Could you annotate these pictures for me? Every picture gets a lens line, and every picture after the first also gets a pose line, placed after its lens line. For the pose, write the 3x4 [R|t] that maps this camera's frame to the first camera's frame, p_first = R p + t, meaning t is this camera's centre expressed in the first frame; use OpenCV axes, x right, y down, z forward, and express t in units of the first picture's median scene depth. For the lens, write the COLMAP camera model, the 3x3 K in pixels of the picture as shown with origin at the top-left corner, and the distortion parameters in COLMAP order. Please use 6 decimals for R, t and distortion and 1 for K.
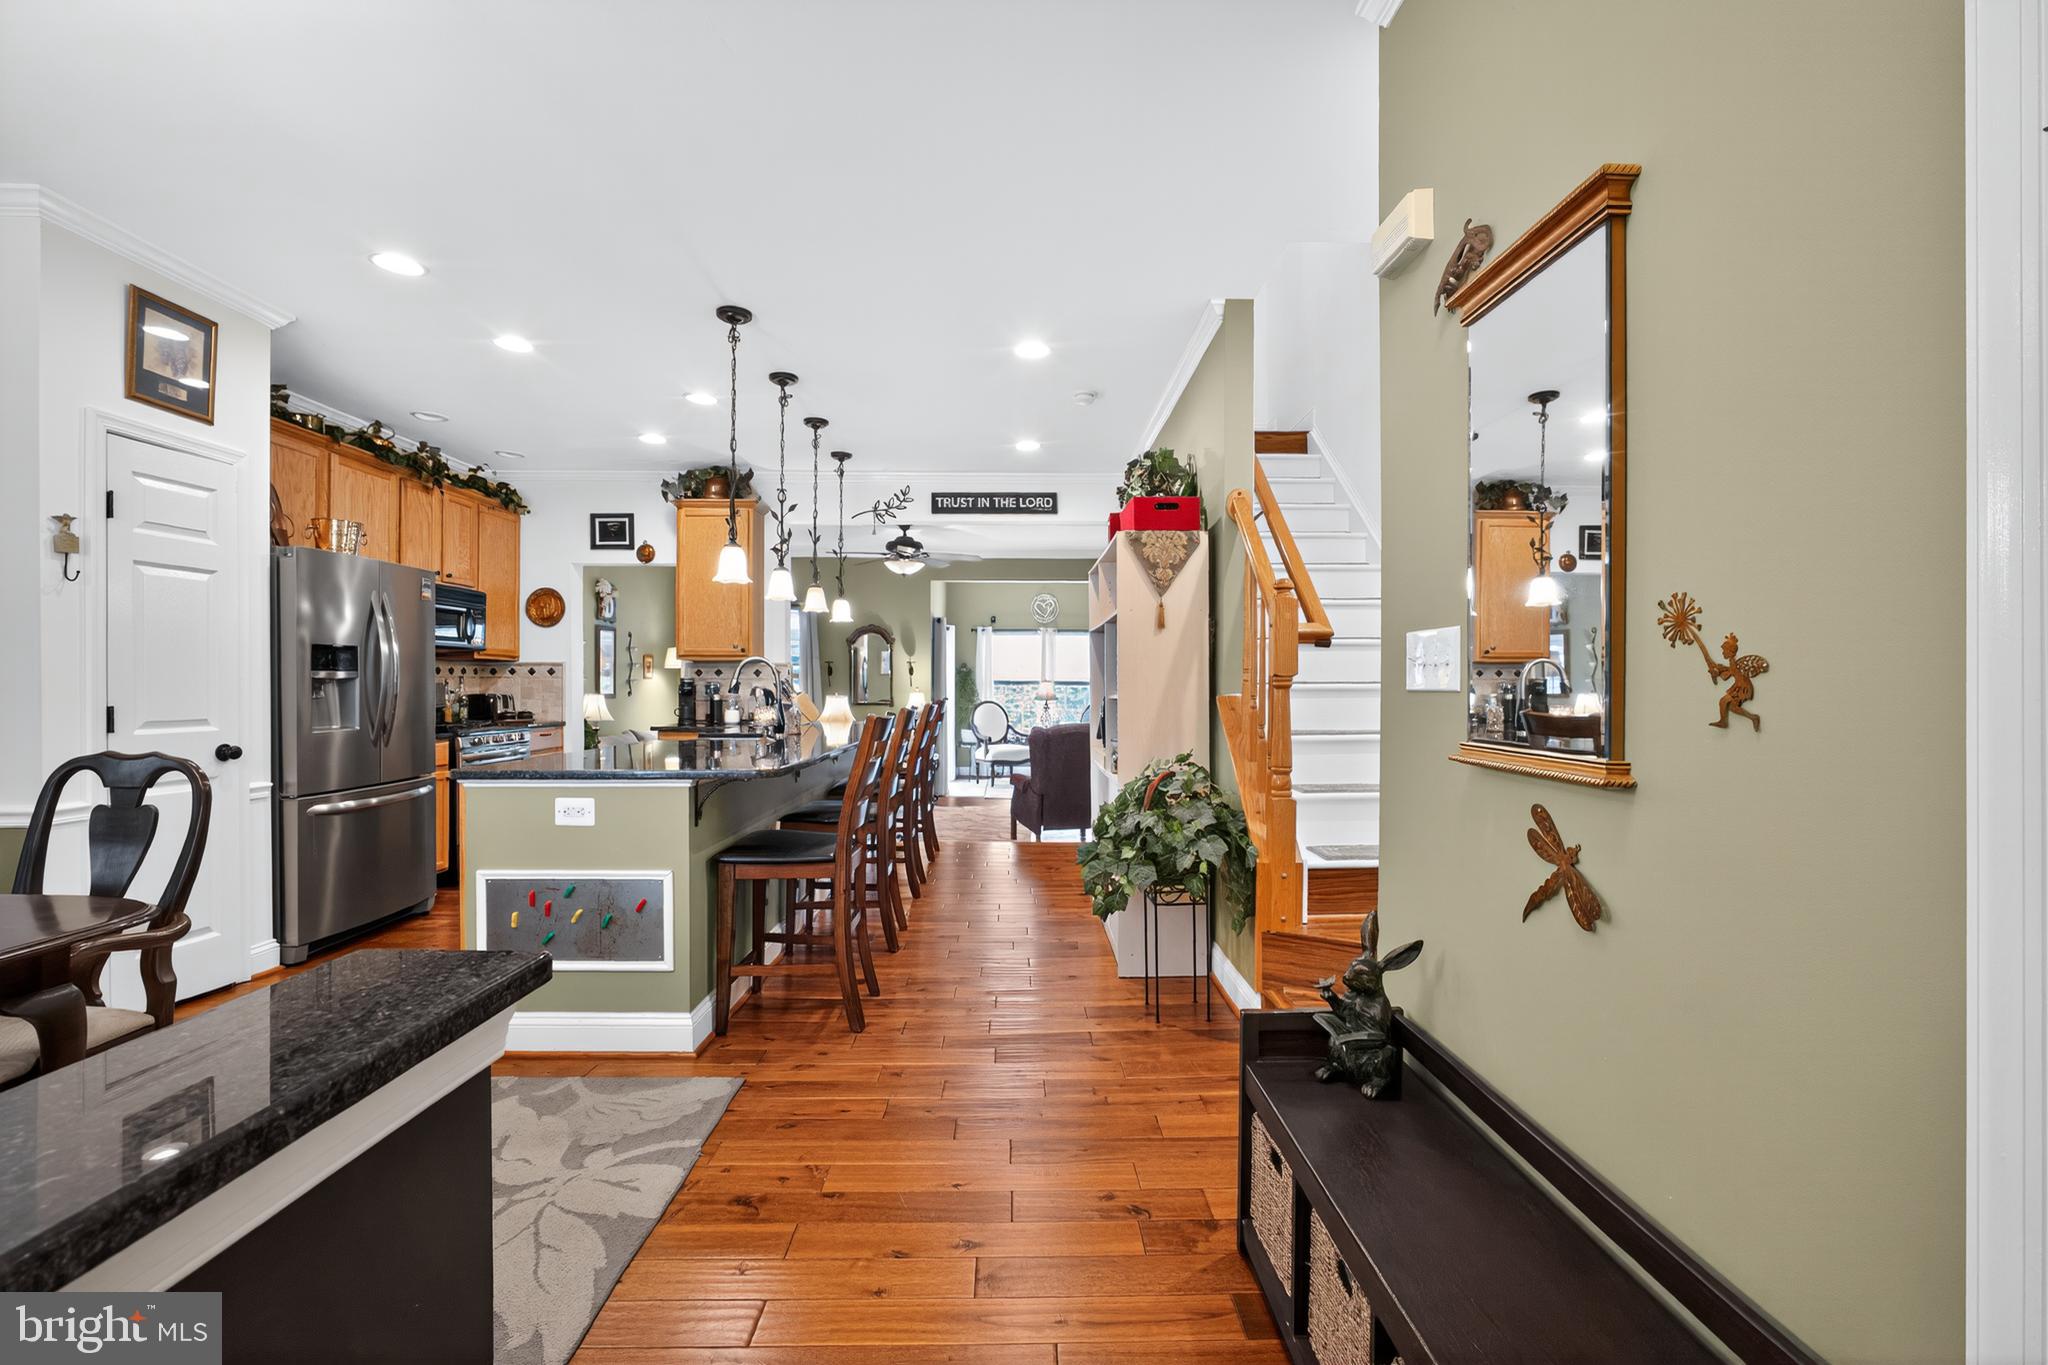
lens RADIAL K [[877.7, 0, 1026.3], [0, 877.7, 683.2], [0, 0, 1]] dist [-0.027431, 0.002026]
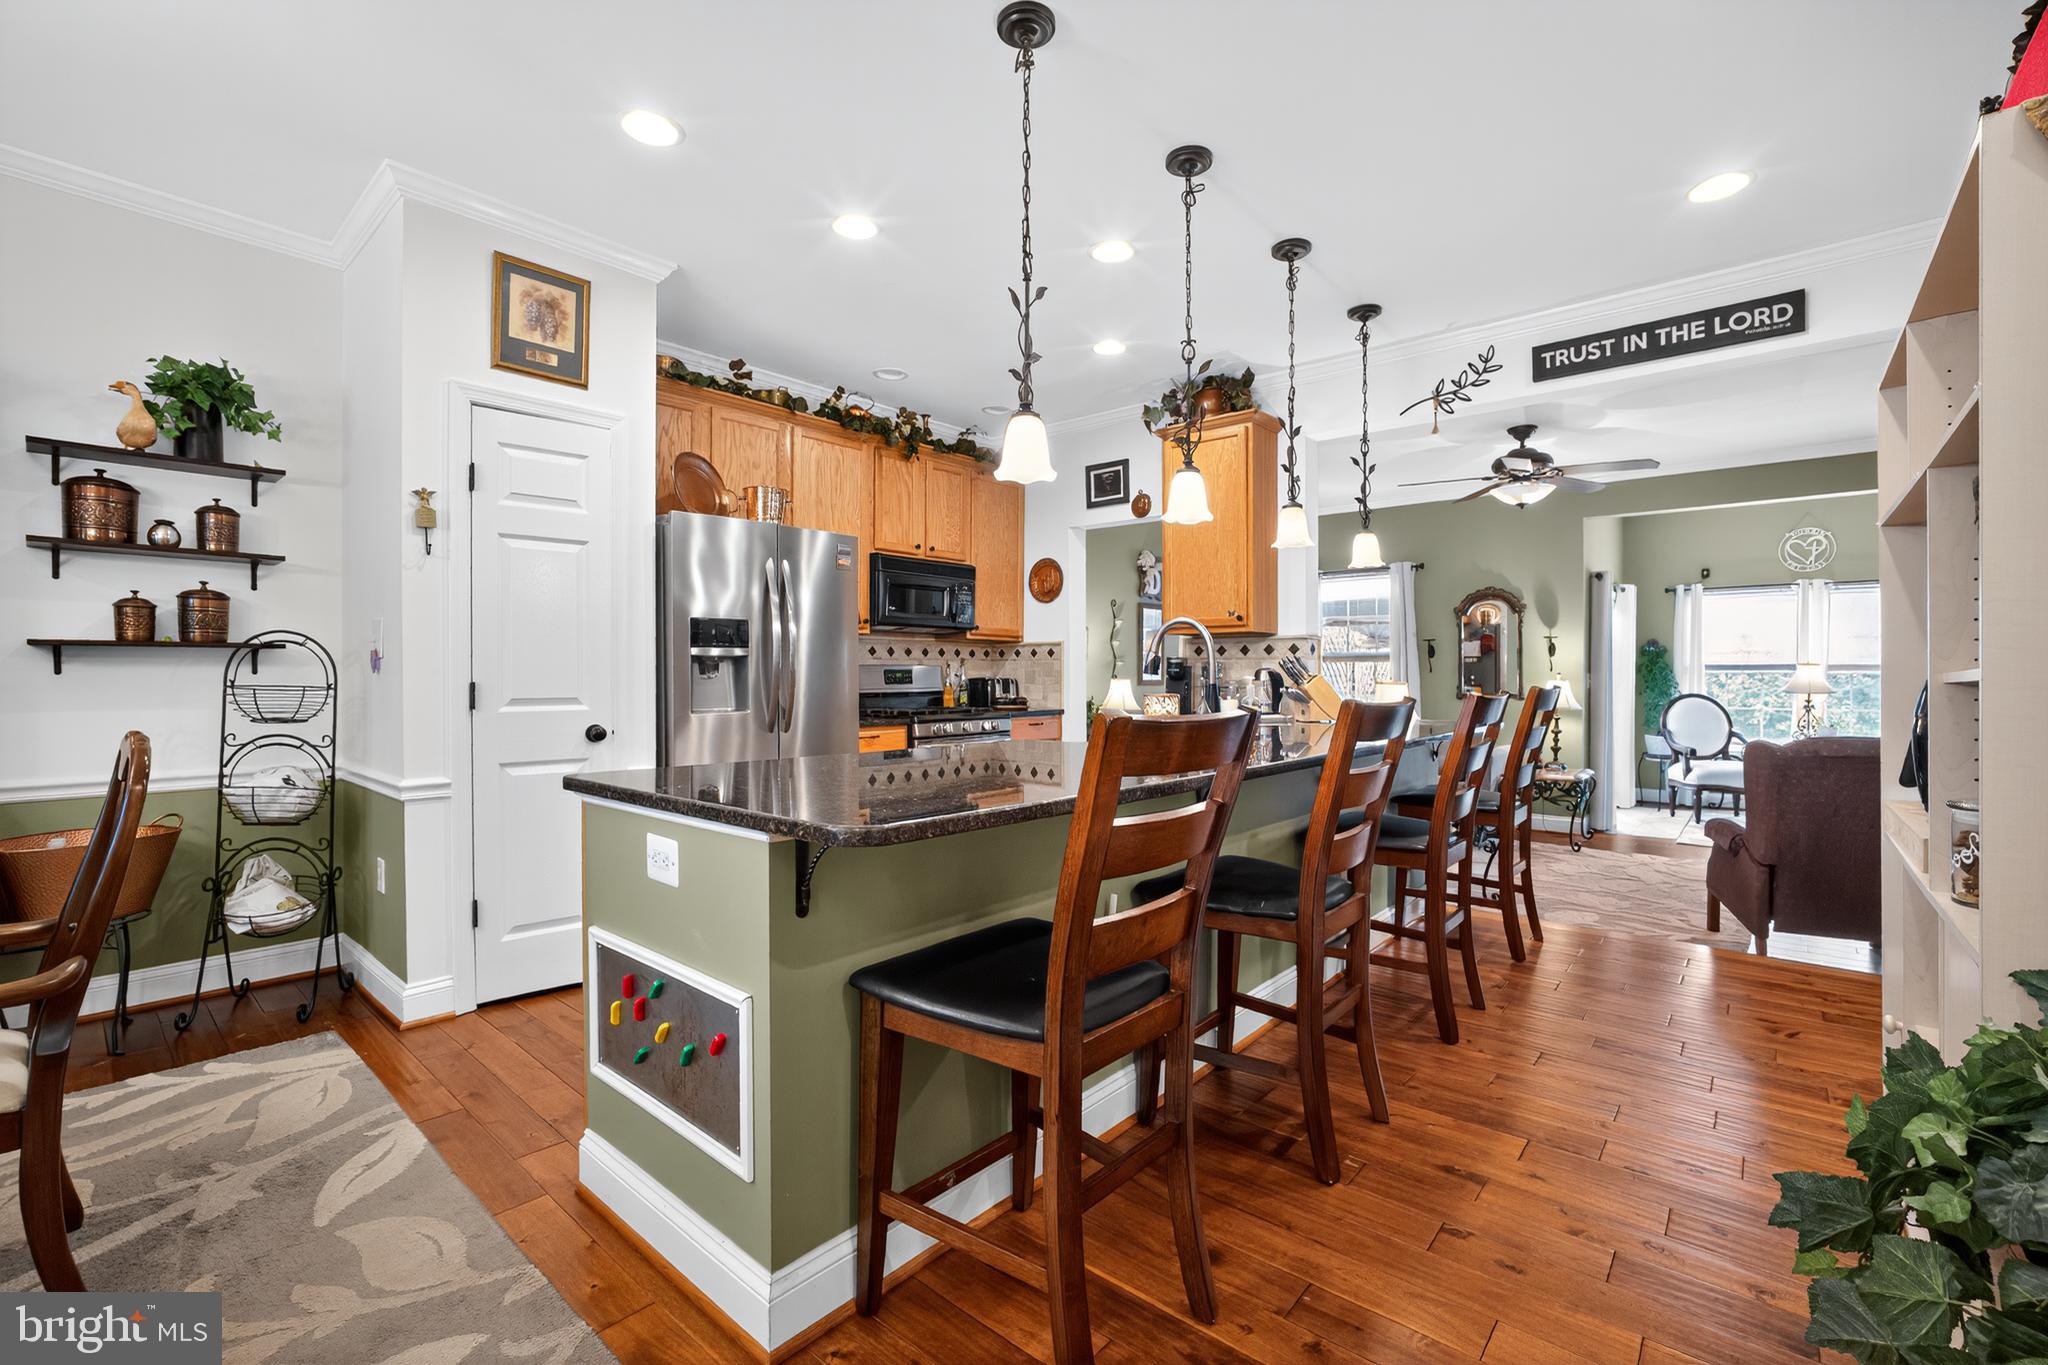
lens RADIAL K [[877.7, 0, 1025.8], [0, 877.7, 677.4], [0, 0, 1]] dist [-0.027431, 0.002026]
pose [[0.744894, 0.001574, -0.667181, 0.030806], [0.001337, 0.999992, 0.003851, 0.008397], [0.667181, -0.003761, 0.744886, 0.319553]]
